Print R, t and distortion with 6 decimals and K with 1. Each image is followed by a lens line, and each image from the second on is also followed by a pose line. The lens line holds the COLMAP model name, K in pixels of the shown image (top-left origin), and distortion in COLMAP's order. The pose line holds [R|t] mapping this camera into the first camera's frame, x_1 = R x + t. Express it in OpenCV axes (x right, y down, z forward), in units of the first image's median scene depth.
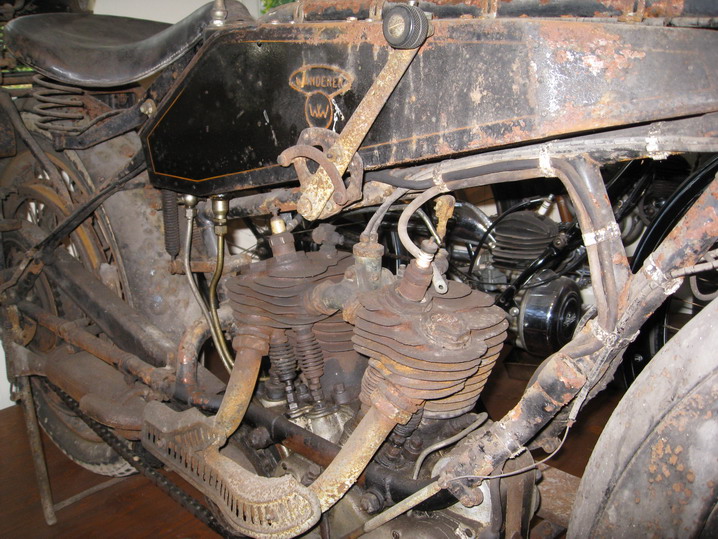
lens RADIAL K [[732.1, 0, 359.0], [0, 732.1, 269.5], [0, 0, 1]] dist [-0.002363, -0.158593]
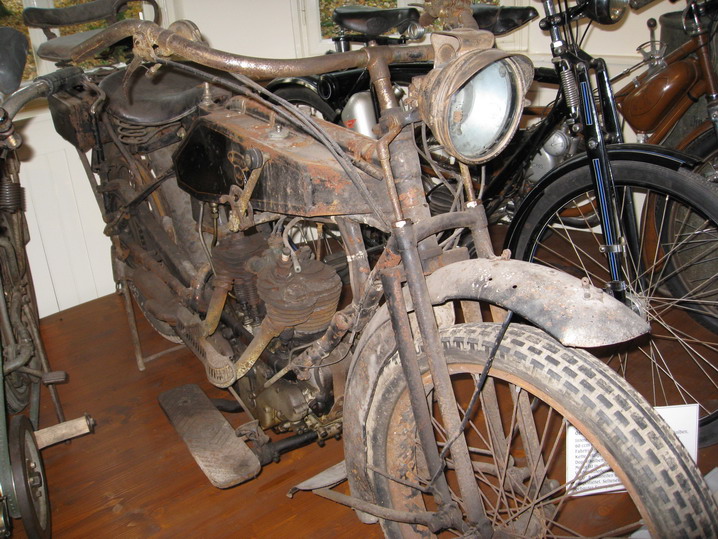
lens RADIAL K [[732.1, 0, 359.0], [0, 732.1, 269.5], [0, 0, 1]] dist [-0.002363, -0.158593]
pose [[0.982104, 0.065576, -0.176554, 0.422848], [-0.034475, 0.984182, 0.173773, -0.219511], [0.185157, -0.164577, 0.968830, -0.589822]]
